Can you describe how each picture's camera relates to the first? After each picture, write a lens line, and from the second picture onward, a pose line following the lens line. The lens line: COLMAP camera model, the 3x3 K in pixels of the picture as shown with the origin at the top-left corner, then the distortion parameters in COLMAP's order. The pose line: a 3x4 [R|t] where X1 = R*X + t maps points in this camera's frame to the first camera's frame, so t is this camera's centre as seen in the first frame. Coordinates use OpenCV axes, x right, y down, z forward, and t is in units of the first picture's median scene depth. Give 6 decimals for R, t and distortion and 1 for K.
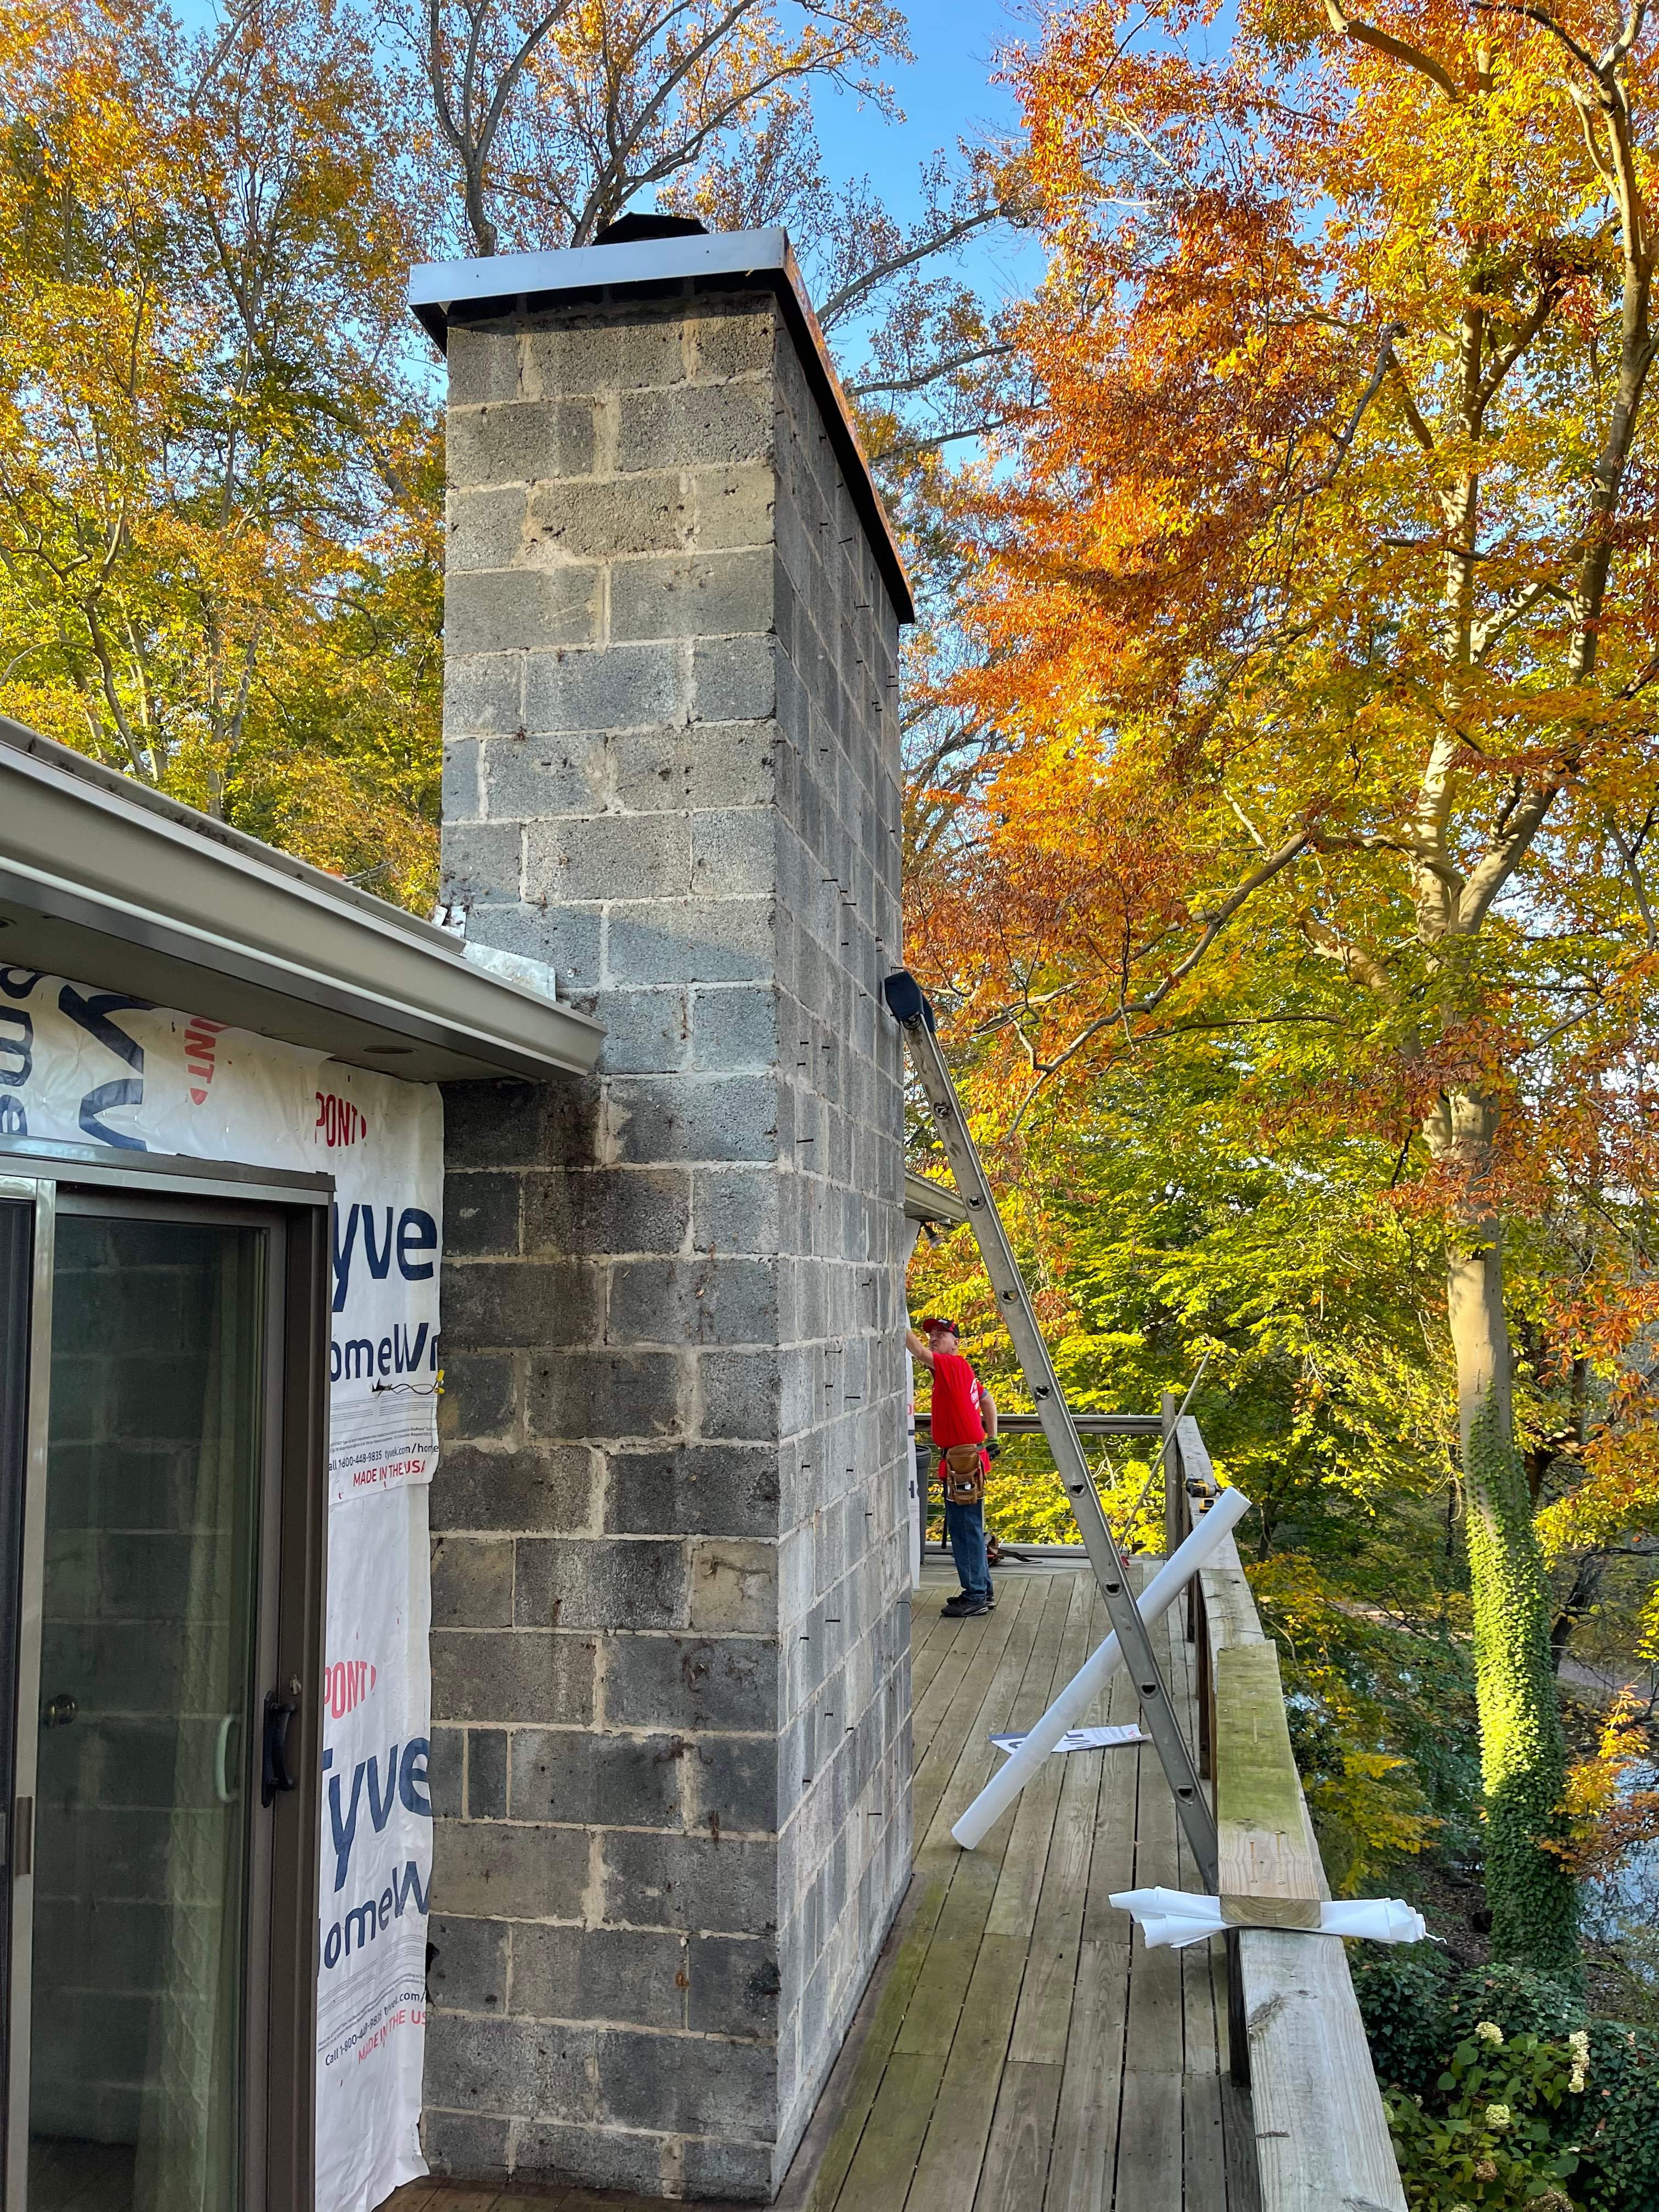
lens RADIAL K [[1696.1, 0, 841.5], [0, 1696.1, 1133.8], [0, 0, 1]] dist [0.064168, -0.087589]
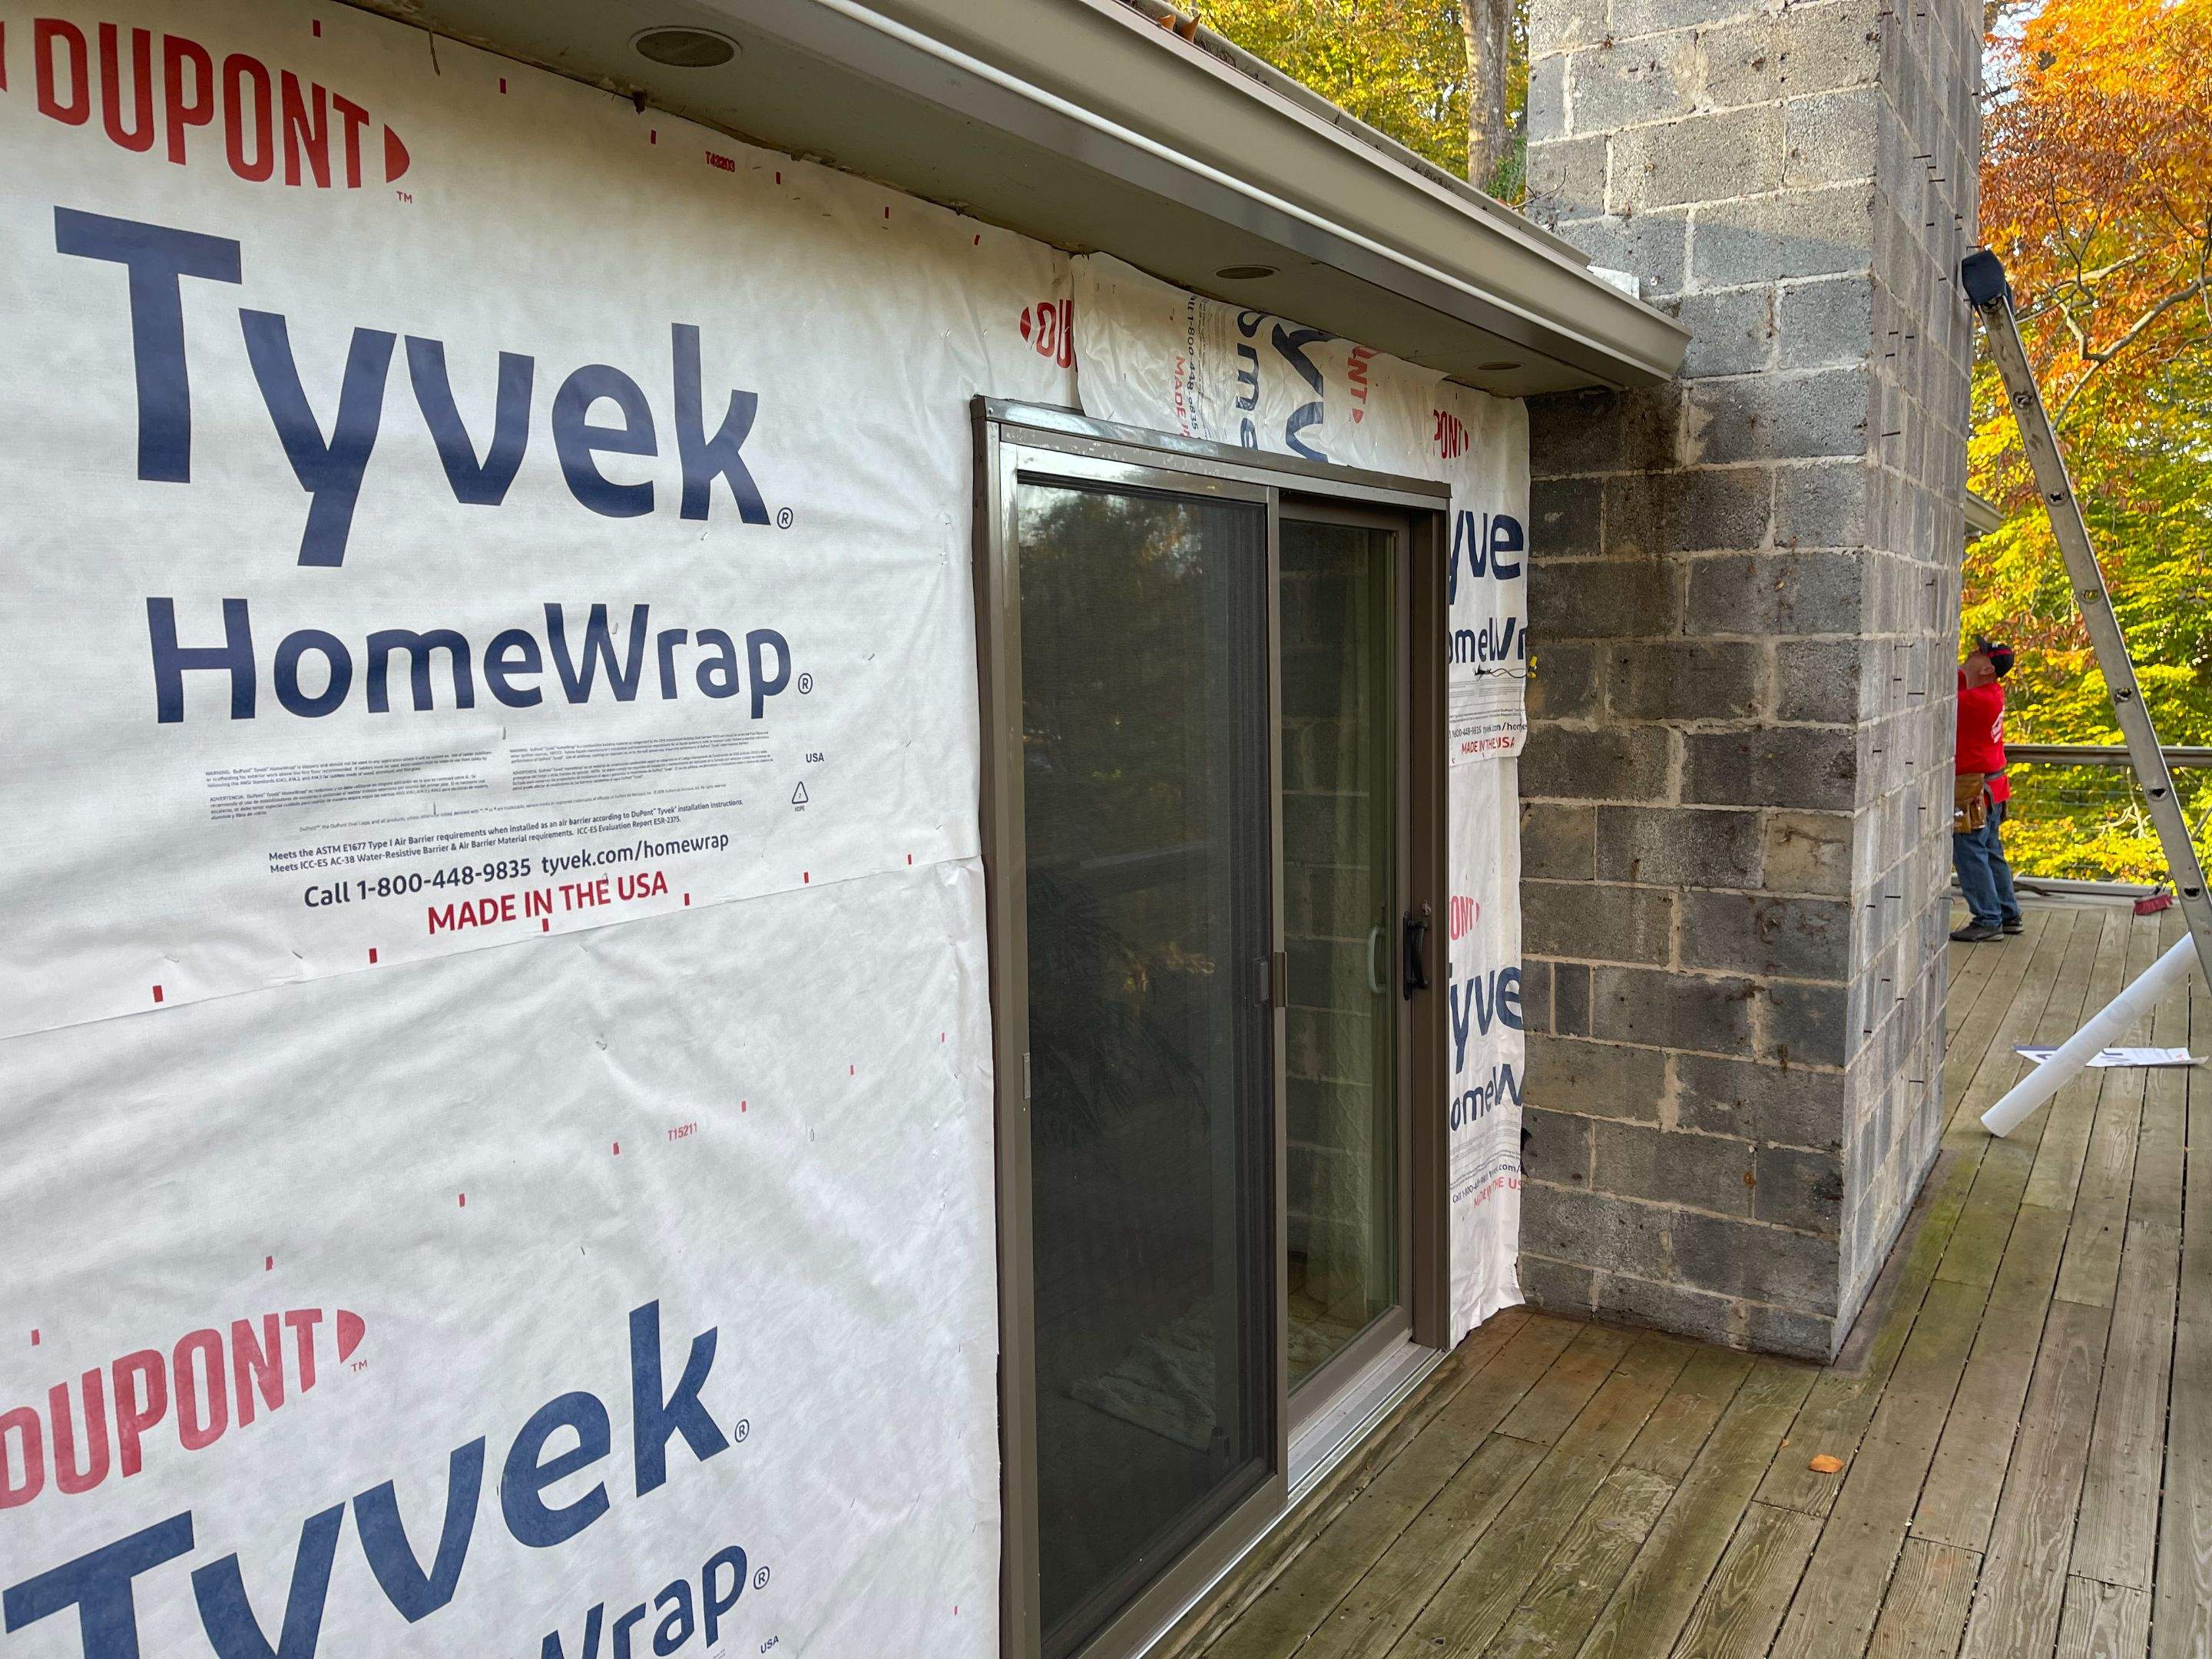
lens RADIAL K [[1688.7, 0, 1106.0], [0, 1688.7, 829.5], [0, 0, 1]] dist [0.045382, -0.052717]
pose [[0.926420, 0.036330, -0.374736, -0.069566], [0.041953, 0.979173, 0.198645, 0.014516], [0.374148, -0.199750, 0.905601, -0.146718]]
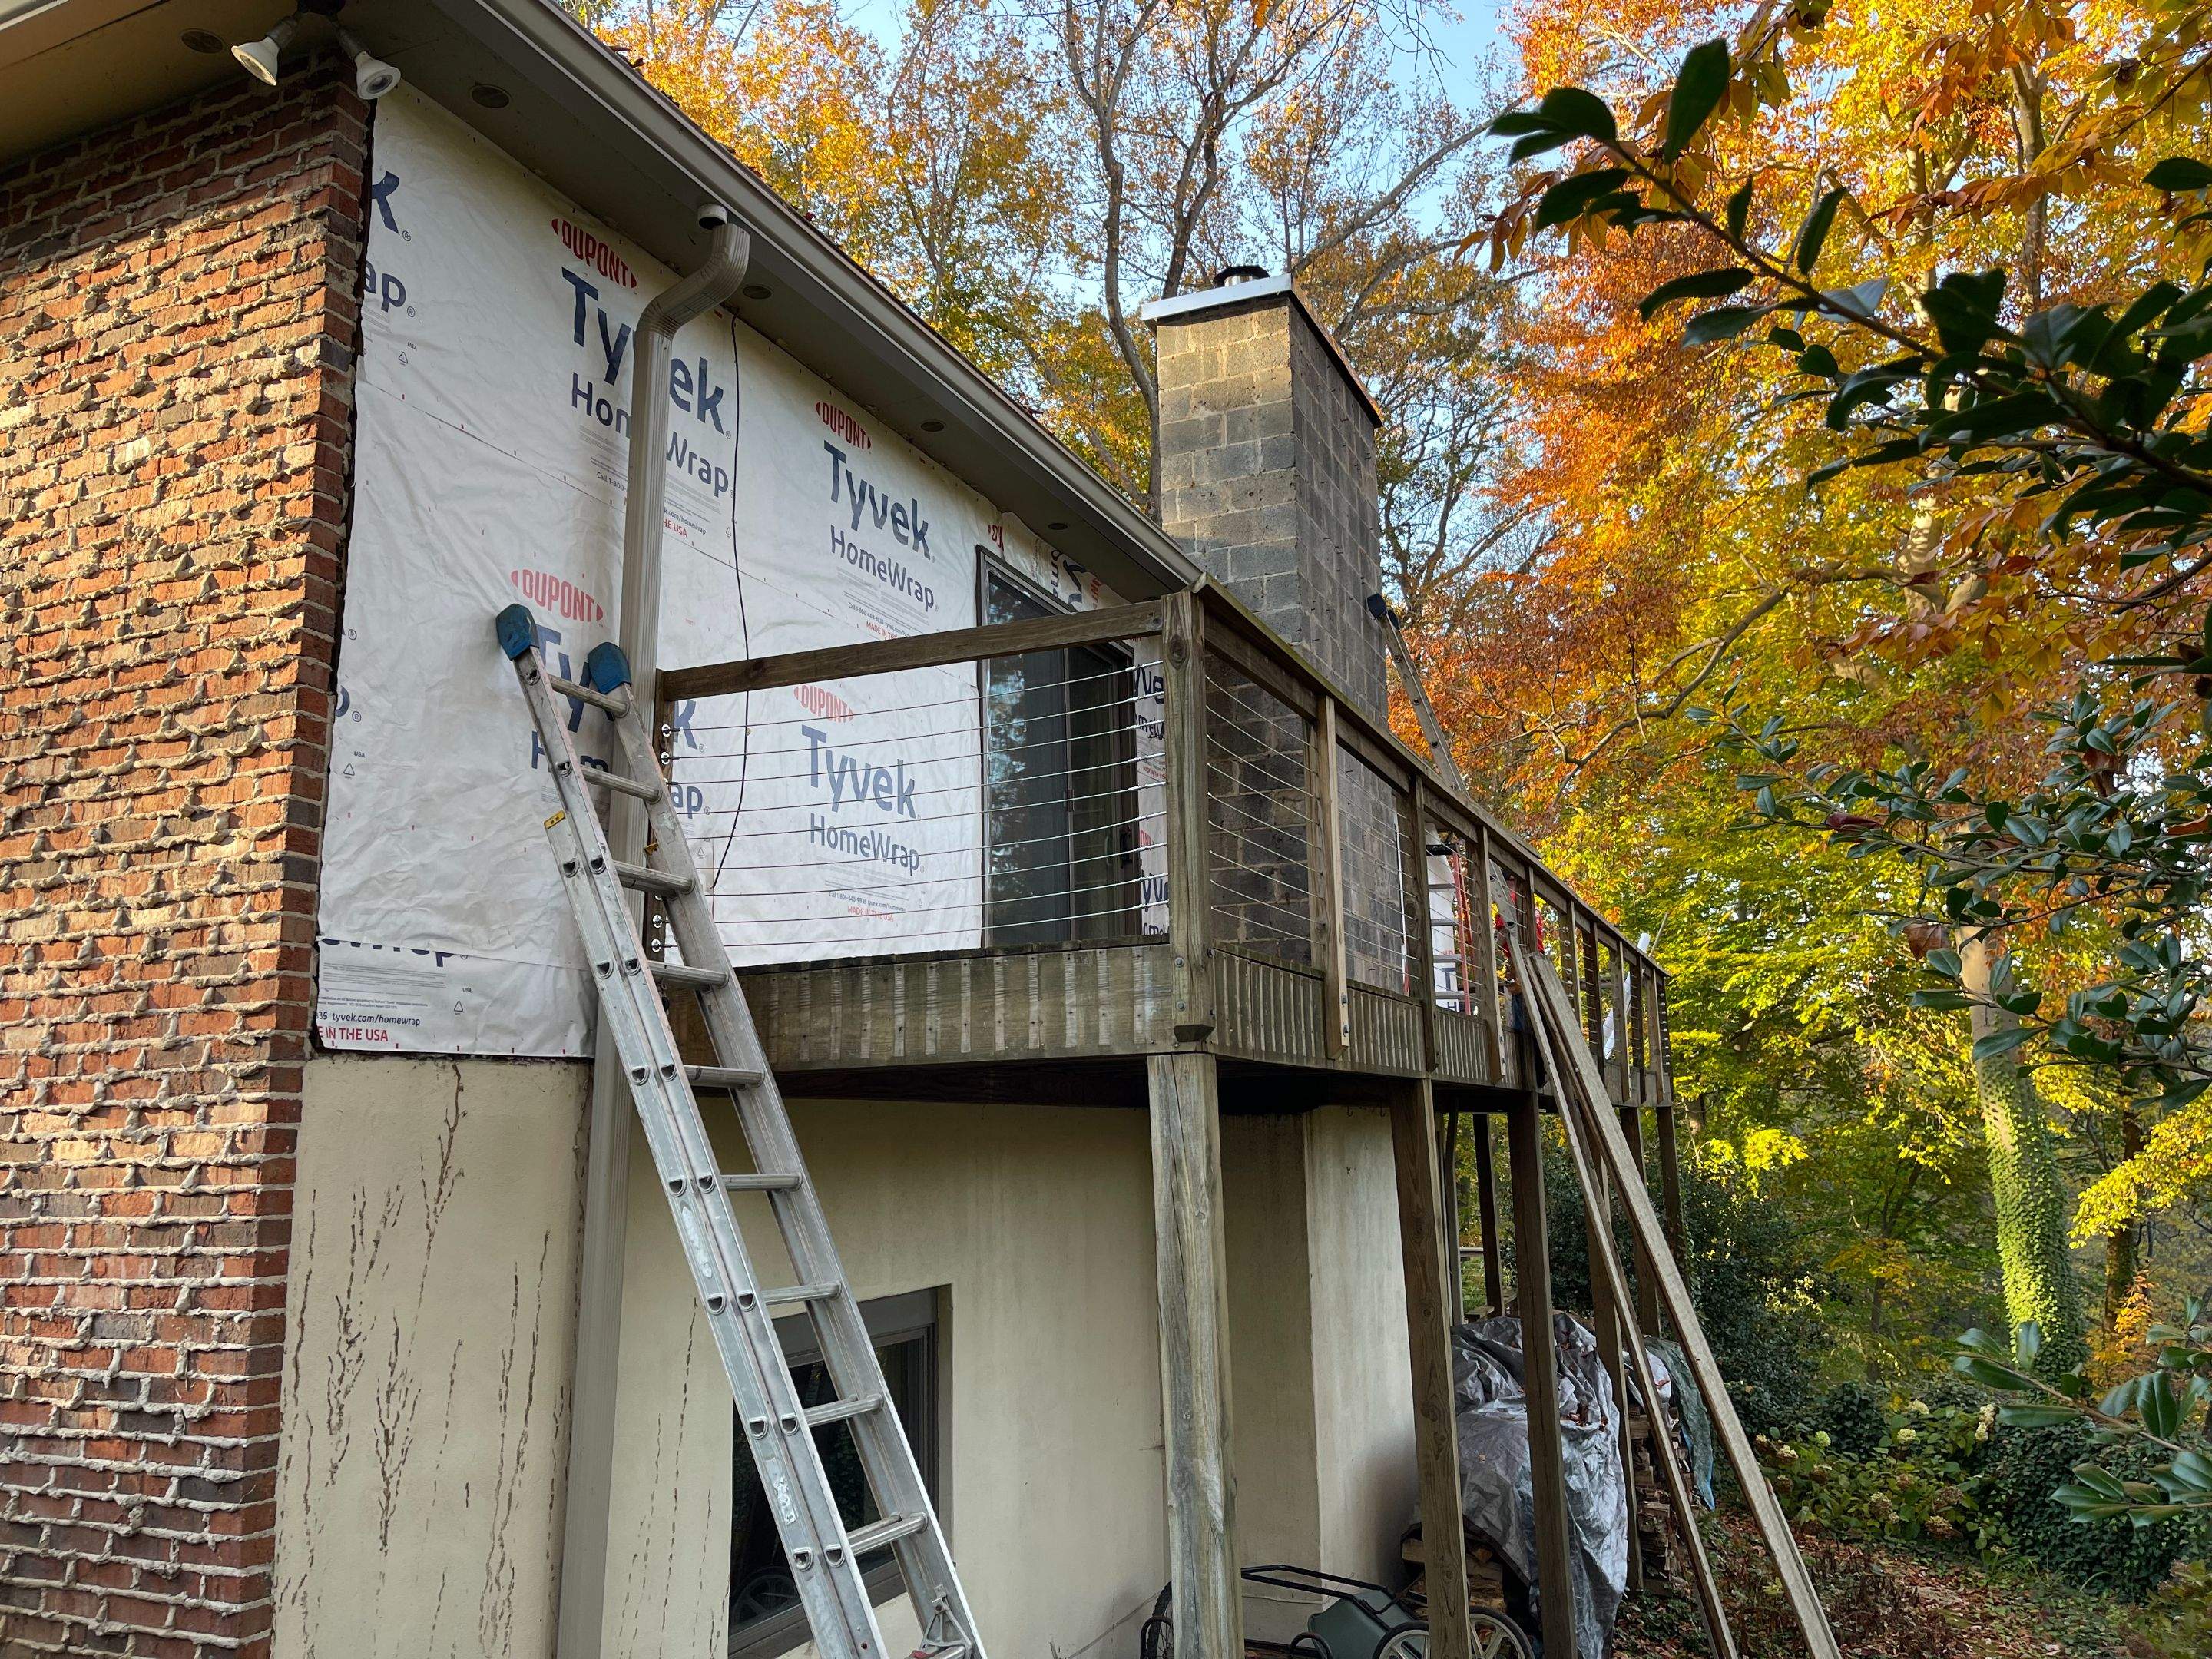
lens RADIAL K [[1688.7, 0, 1106.0], [0, 1688.7, 829.5], [0, 0, 1]] dist [0.045382, -0.052717]
pose [[0.975648, -0.053329, -0.212760, 0.191136], [0.035697, 0.995667, -0.085870, 0.487790], [0.216418, 0.076184, 0.973324, -1.425488]]
